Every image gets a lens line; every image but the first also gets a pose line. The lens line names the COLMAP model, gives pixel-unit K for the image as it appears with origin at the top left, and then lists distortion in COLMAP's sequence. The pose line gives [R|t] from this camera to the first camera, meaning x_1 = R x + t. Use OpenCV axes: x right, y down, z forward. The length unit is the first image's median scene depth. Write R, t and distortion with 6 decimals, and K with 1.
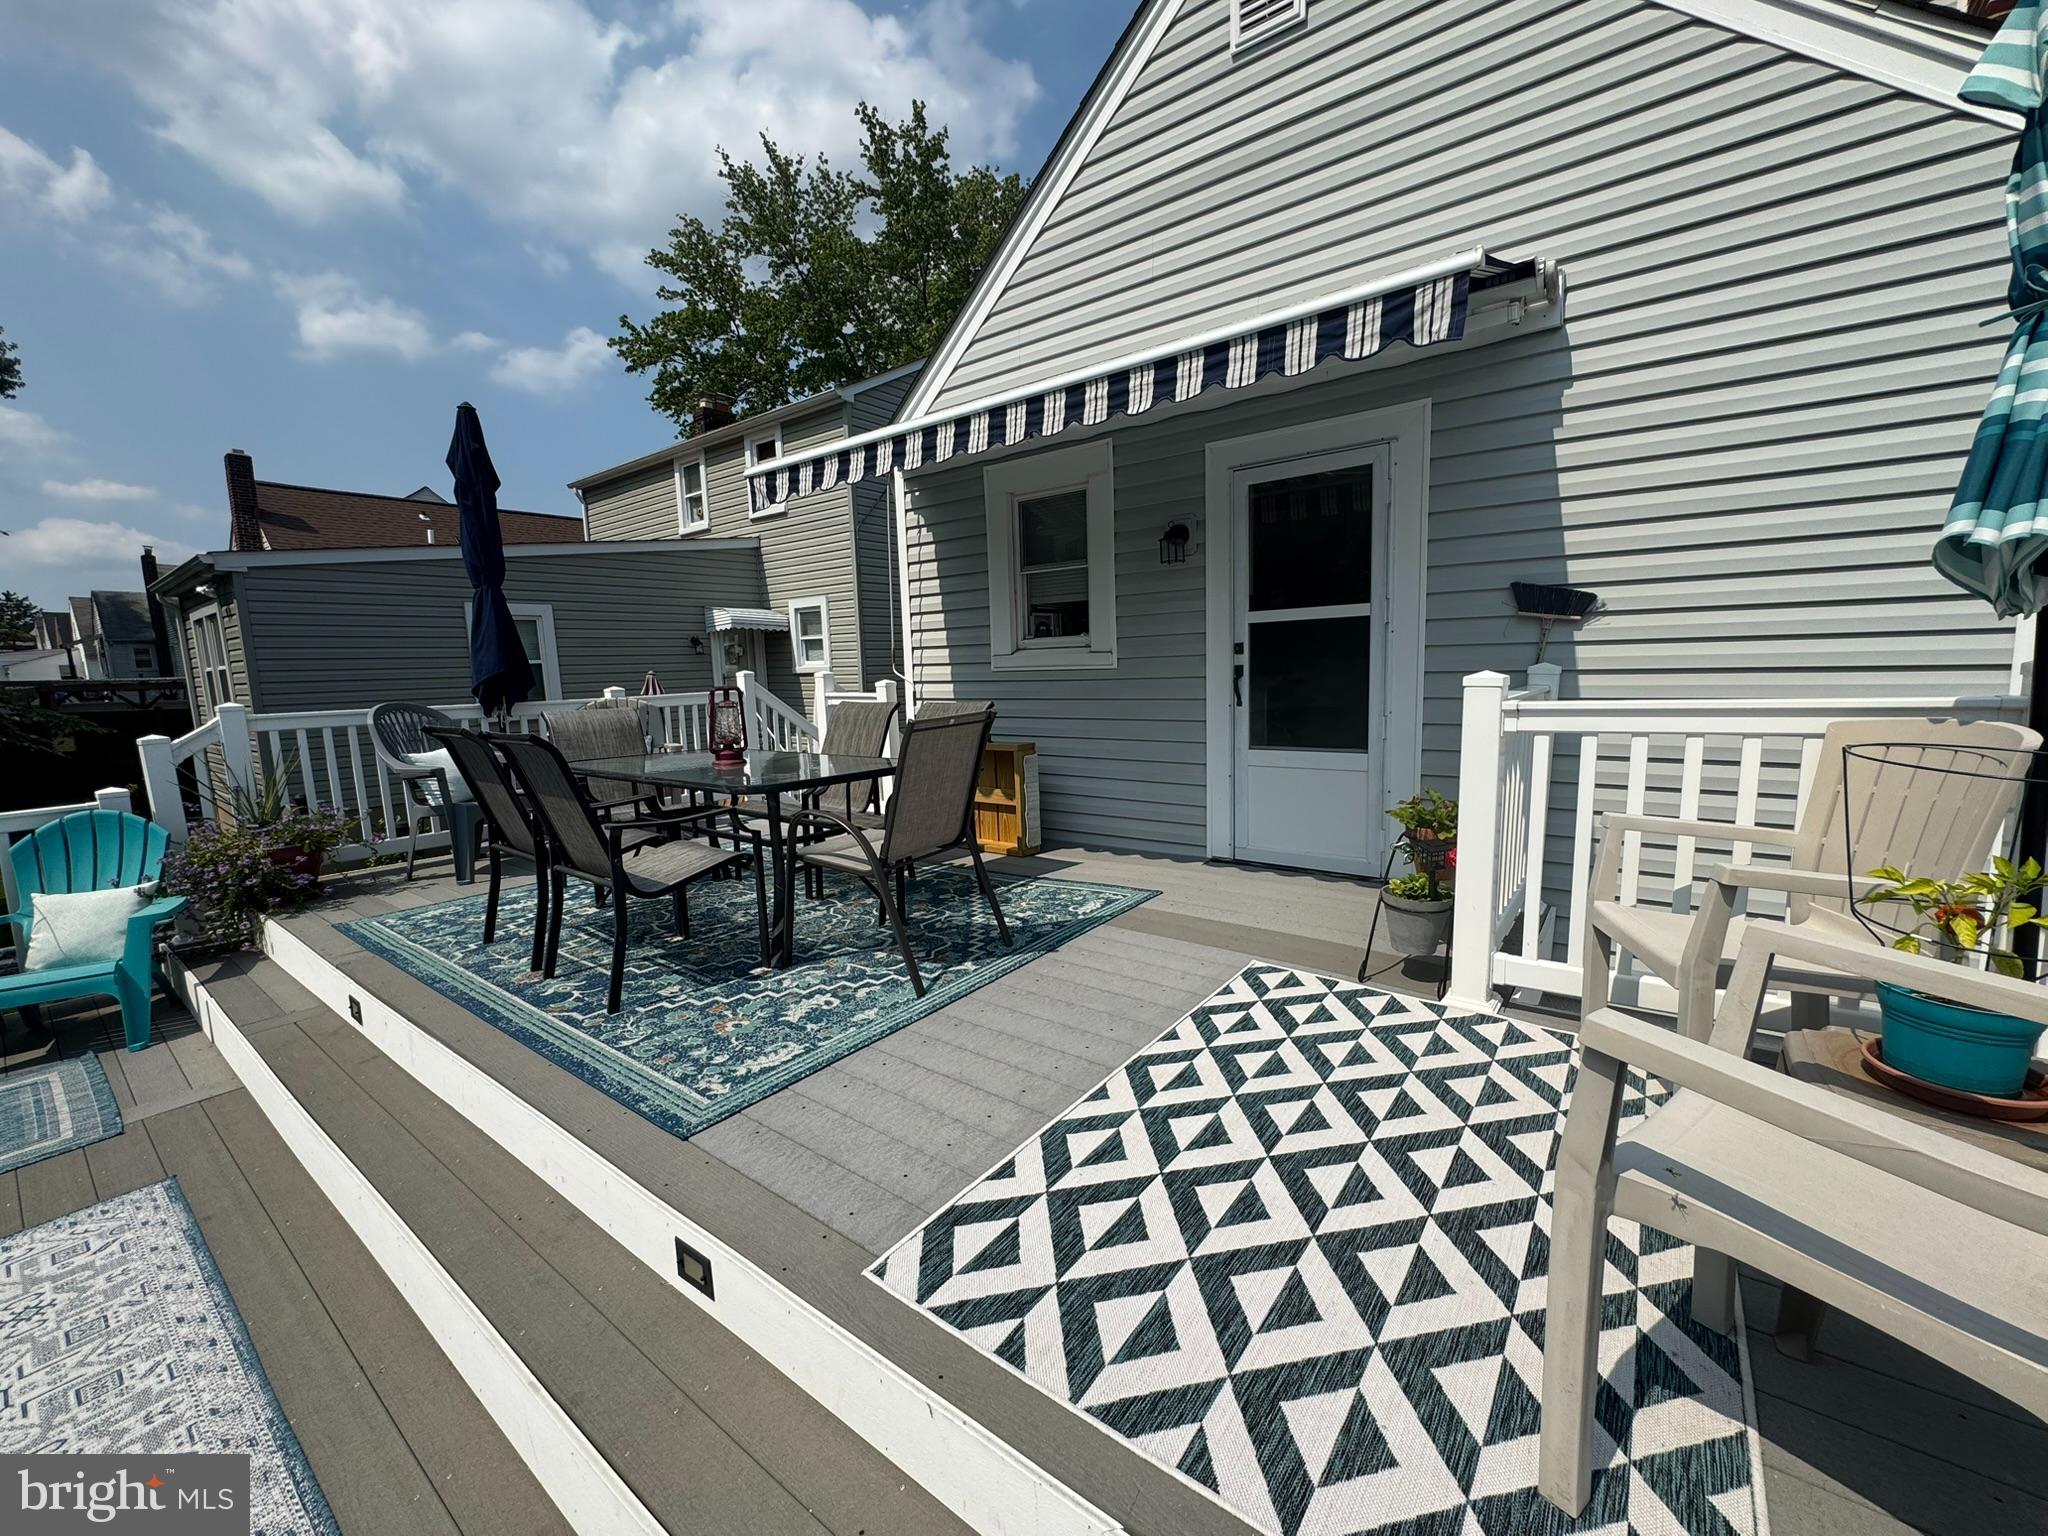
lens RADIAL K [[826.3, 0, 1021.1], [0, 826.3, 770.5], [0, 0, 1]] dist [-0.000517, 0.000150]
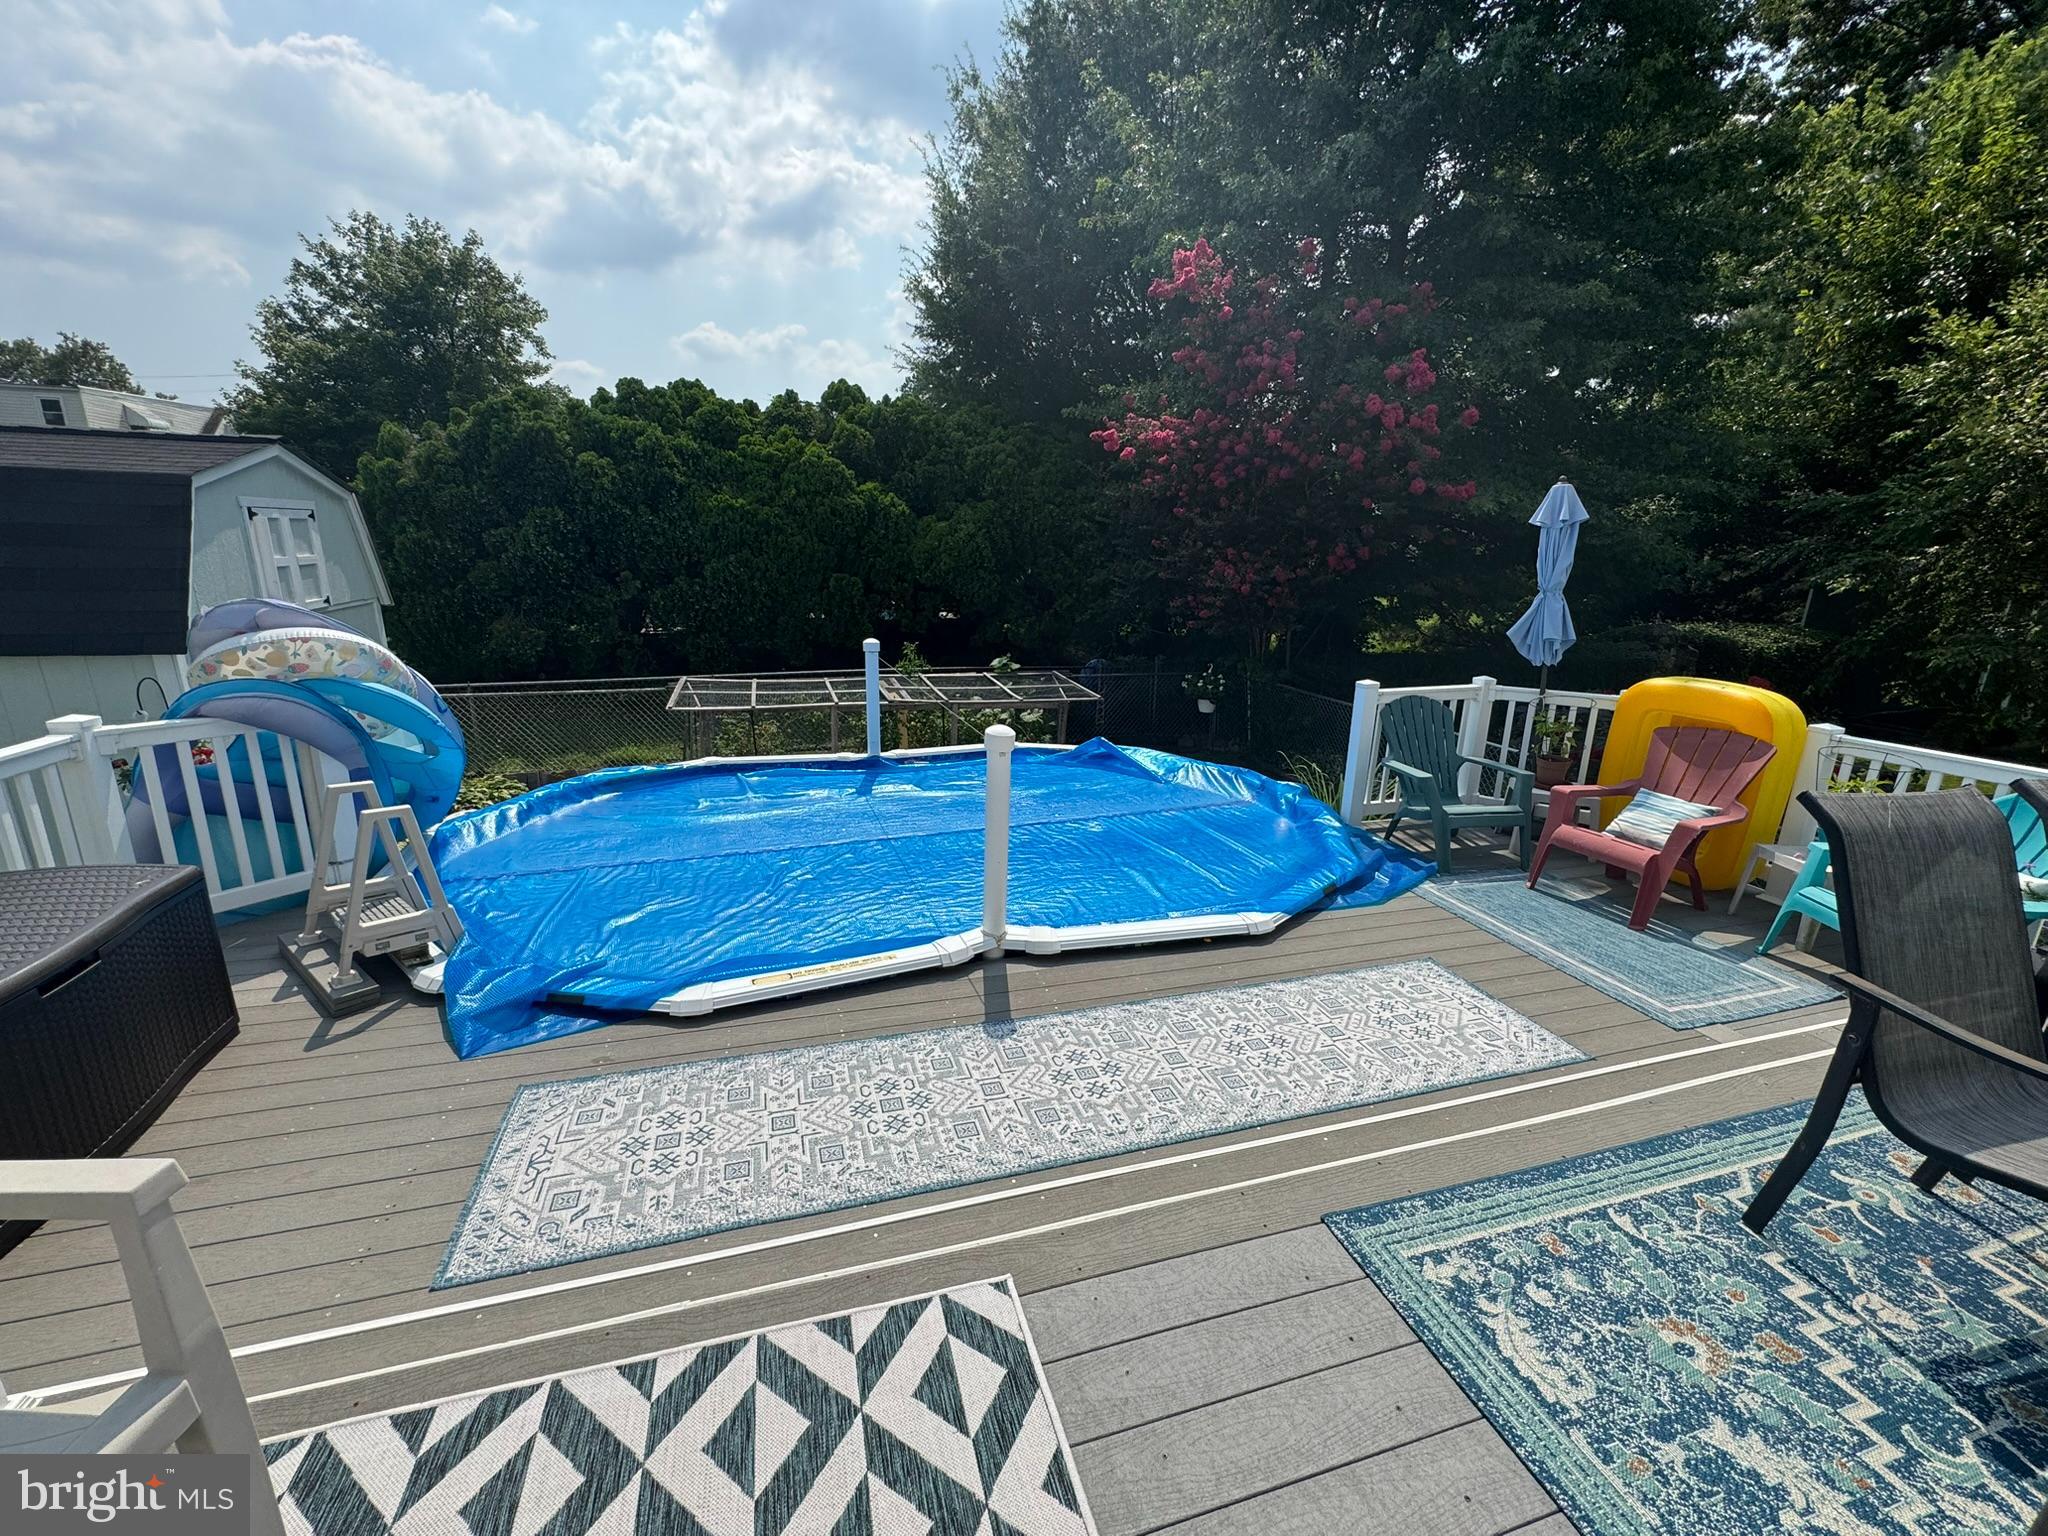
lens RADIAL K [[826.3, 0, 1019.3], [0, 826.3, 756.8], [0, 0, 1]] dist [-0.000517, 0.000150]
pose [[-0.584641, 0.213796, -0.782615, 0.505499], [-0.111056, 0.934482, 0.338247, -0.385385], [0.803655, 0.284667, -0.522593, 1.424780]]
